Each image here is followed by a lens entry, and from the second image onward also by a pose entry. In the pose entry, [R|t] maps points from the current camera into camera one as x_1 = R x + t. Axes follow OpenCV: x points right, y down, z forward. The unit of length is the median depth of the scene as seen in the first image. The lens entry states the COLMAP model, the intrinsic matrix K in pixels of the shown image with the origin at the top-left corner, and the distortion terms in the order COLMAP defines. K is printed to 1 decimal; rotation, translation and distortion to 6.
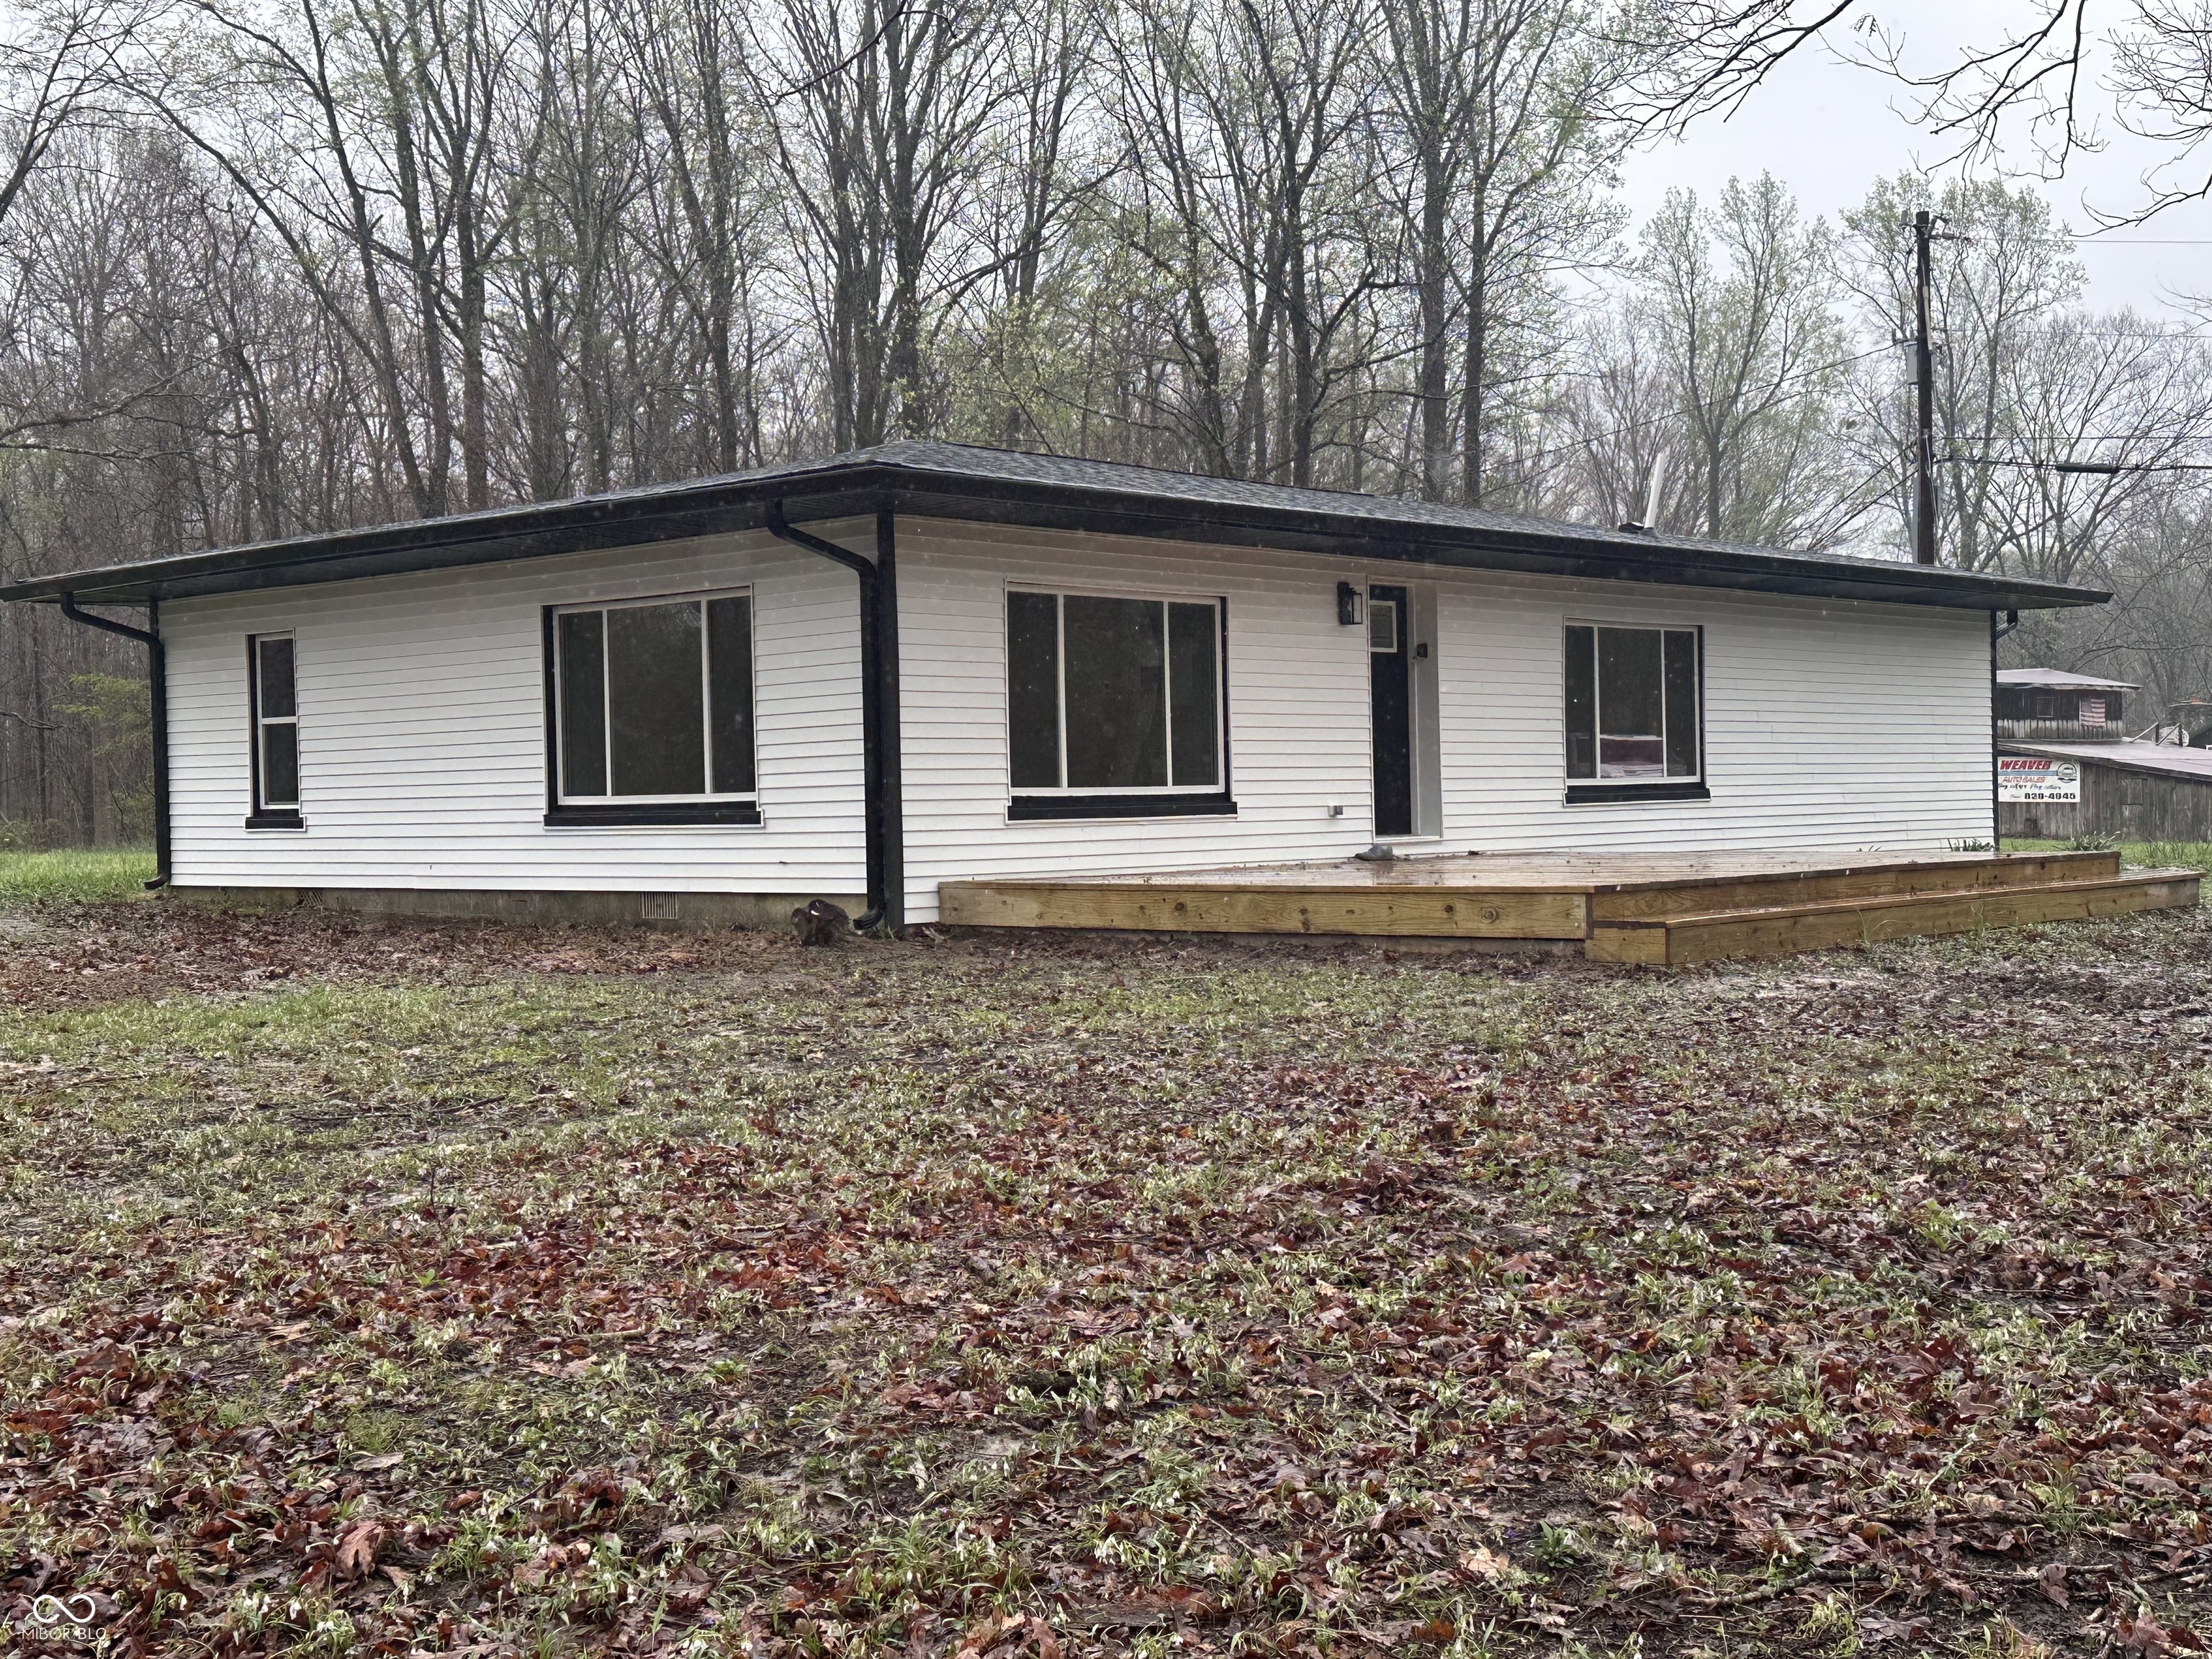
lens RADIAL K [[2636.2, 0, 1109.5], [0, 2636.2, 829.5], [0, 0, 1]] dist [0.039485, 0.000000]
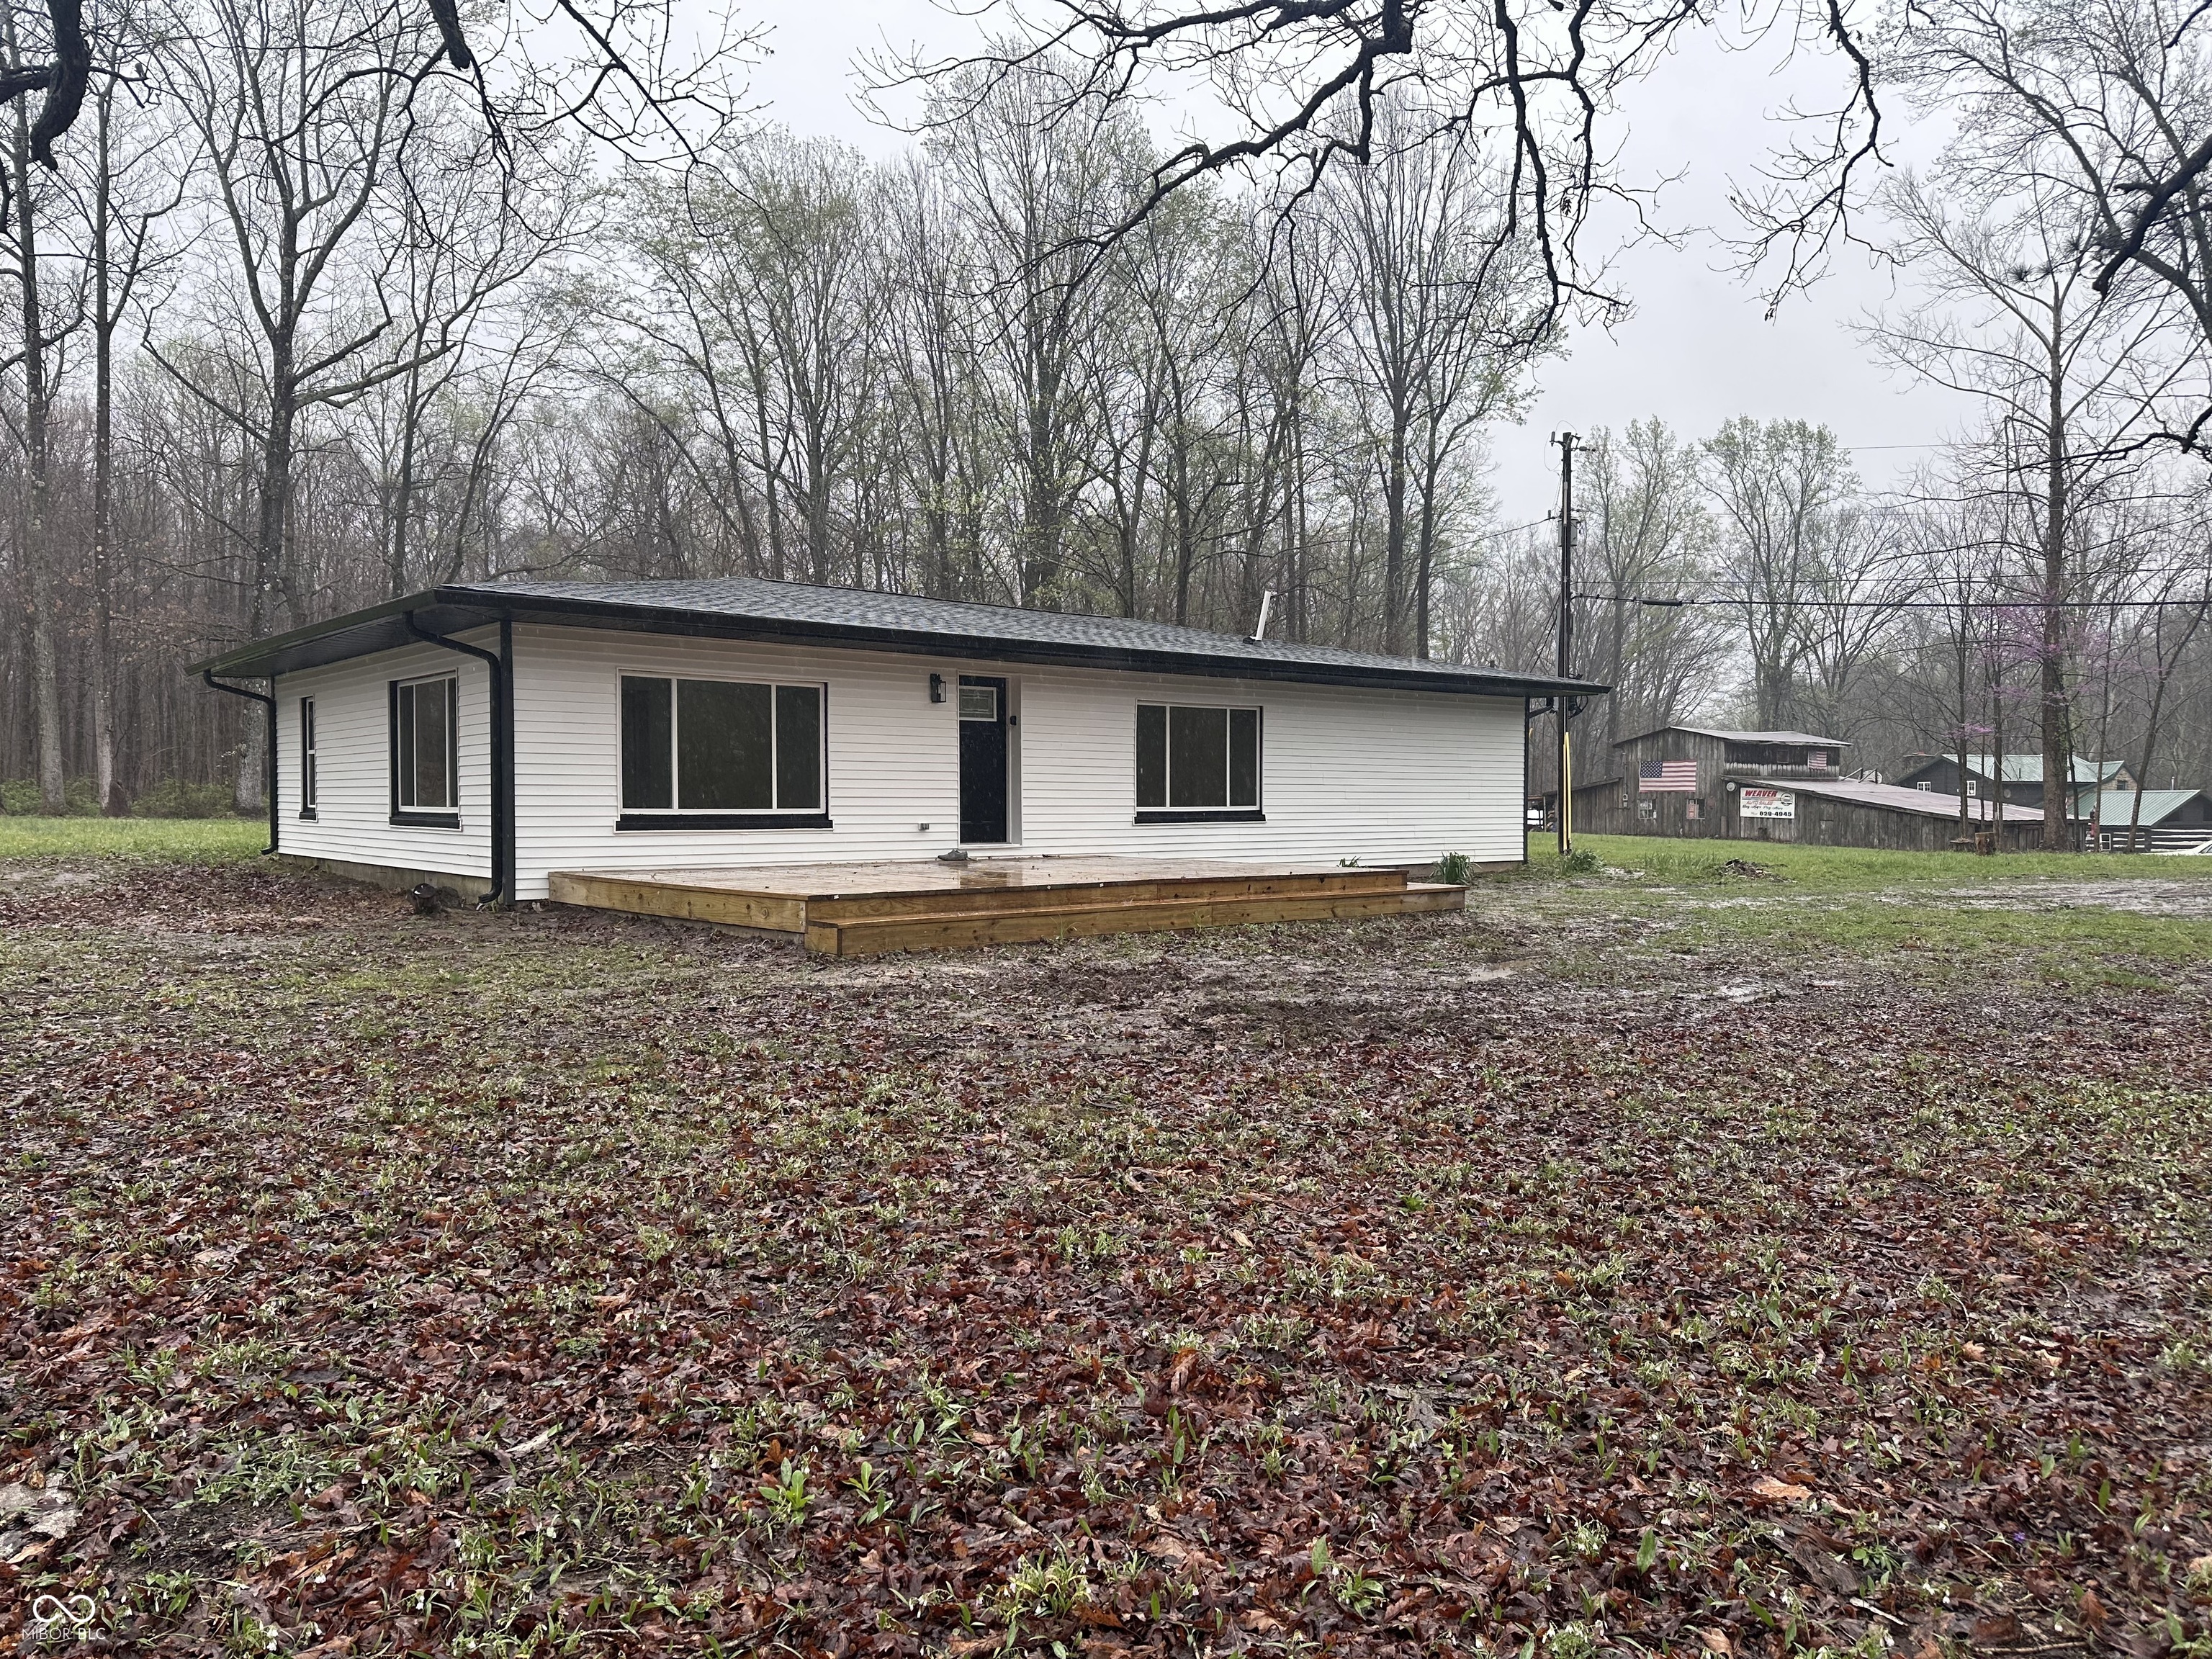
lens RADIAL K [[1555.9, 0, 1103.8], [0, 1555.9, 840.9], [0, 0, 1]] dist [0.035815, -0.032869]
pose [[0.991618, 0.025926, -0.126577, 0.290896], [-0.023714, 0.999539, 0.018954, -0.017589], [0.127010, -0.015793, 0.991776, 0.133957]]
